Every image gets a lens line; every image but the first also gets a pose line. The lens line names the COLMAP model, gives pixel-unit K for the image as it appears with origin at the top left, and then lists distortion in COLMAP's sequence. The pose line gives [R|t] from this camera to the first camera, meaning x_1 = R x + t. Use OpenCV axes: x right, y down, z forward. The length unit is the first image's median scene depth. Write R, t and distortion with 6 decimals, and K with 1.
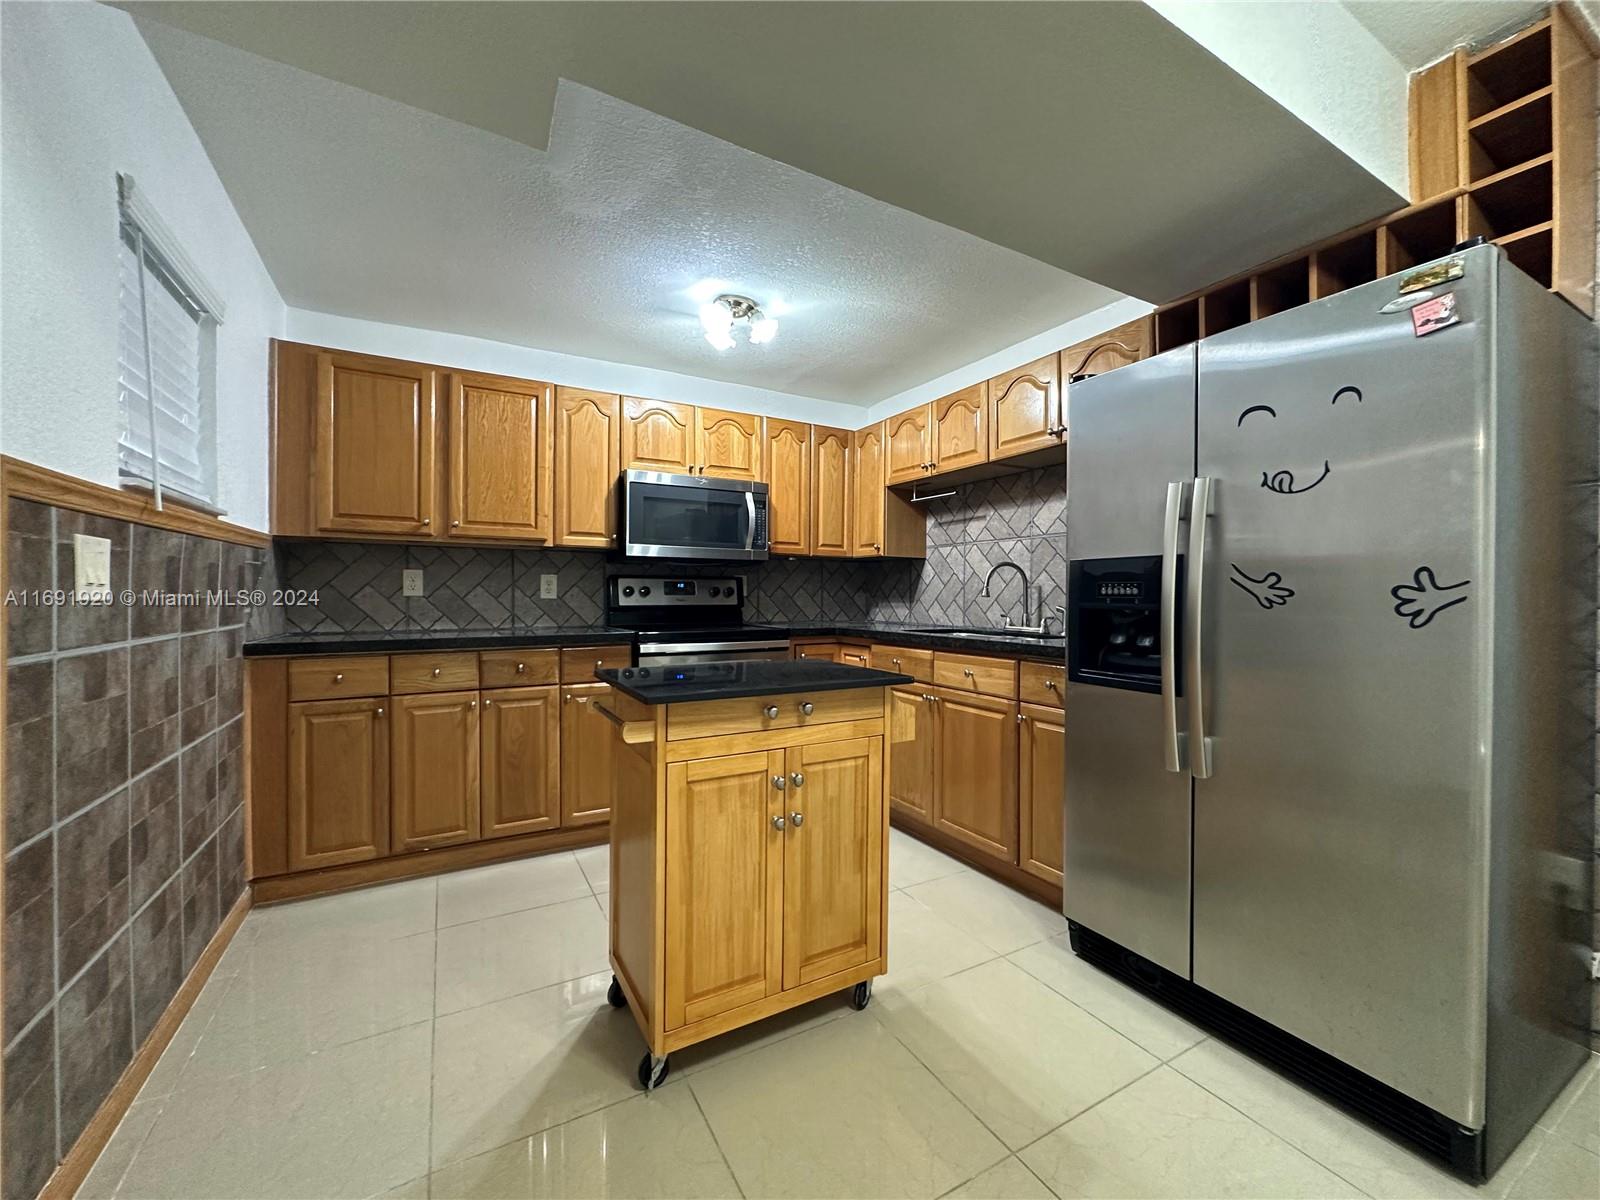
lens RADIAL K [[635.5, 0, 799.4], [0, 635.5, 594.4], [0, 0, 1]] dist [-0.004855, -0.000186]
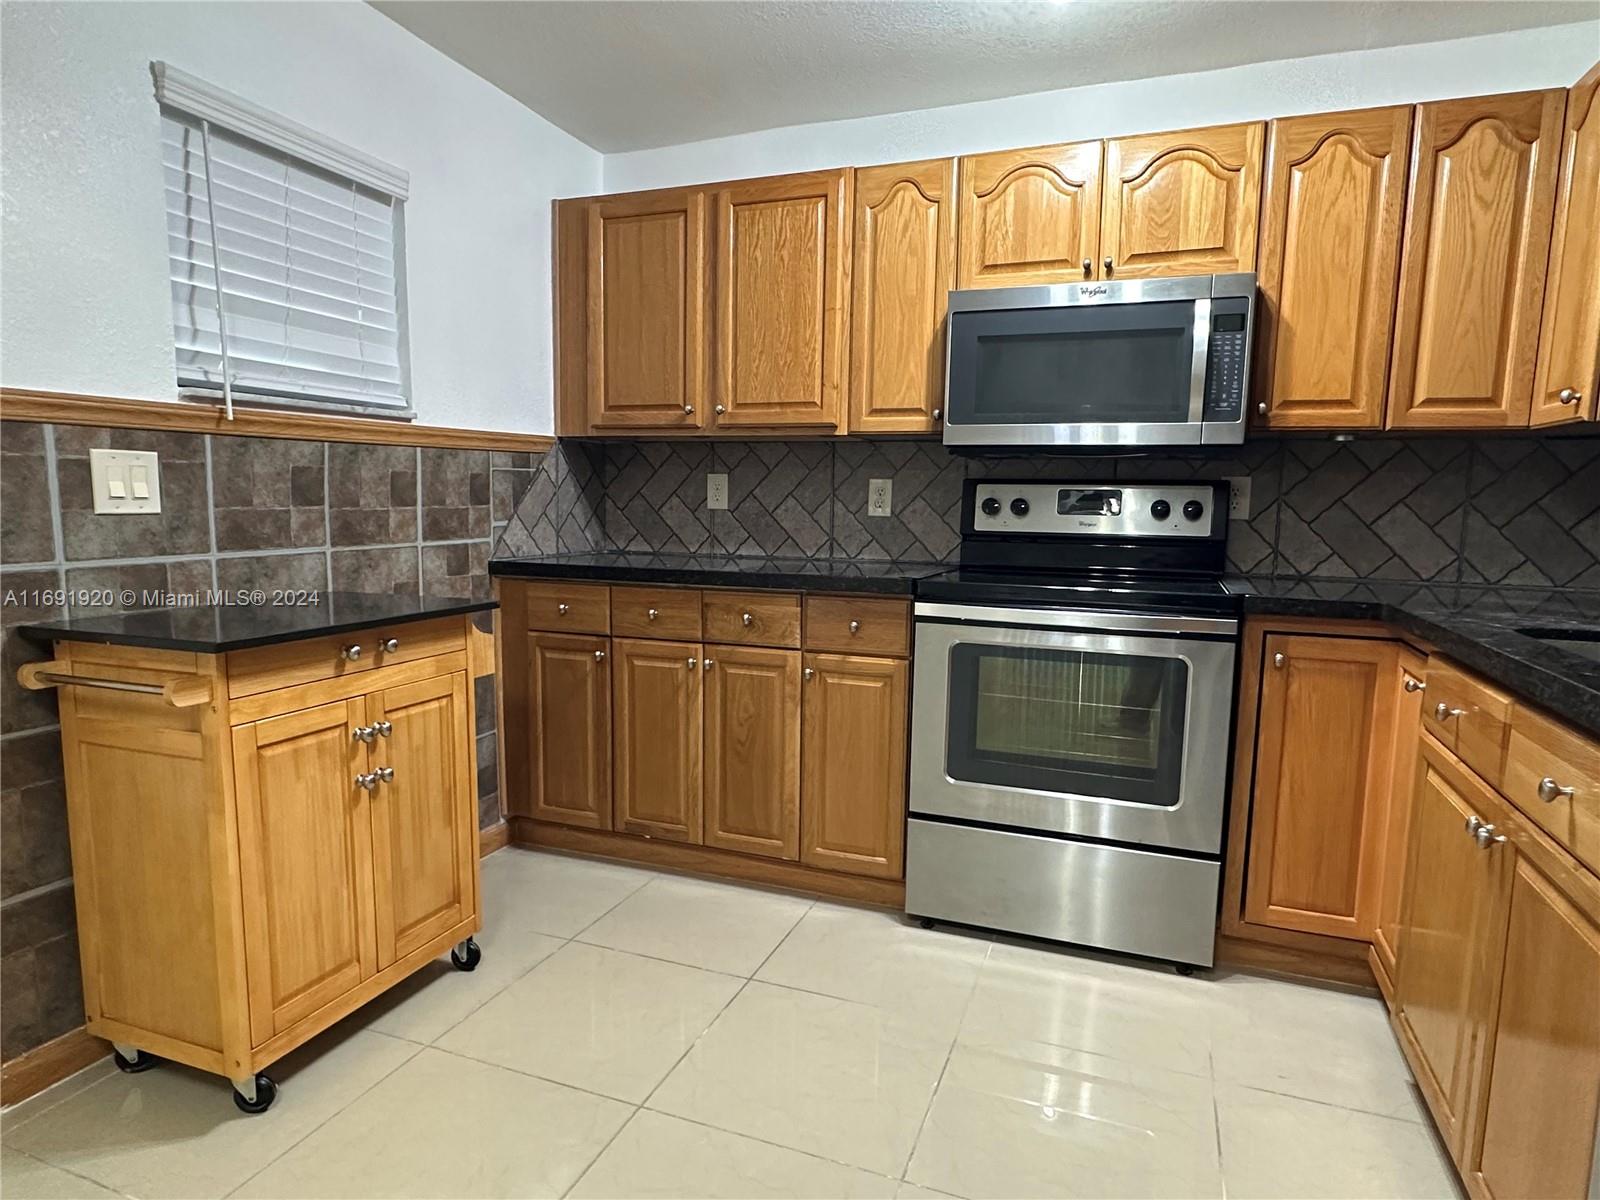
lens RADIAL K [[920.0, 0, 800.6], [0, 920.0, 611.6], [0, 0, 1]] dist [-0.013041, 0.000928]
pose [[0.641774, 0.100893, -0.760228, 0.310704], [-0.012508, 0.992553, 0.121167, -0.010911], [0.766792, -0.068253, 0.638256, 0.372767]]
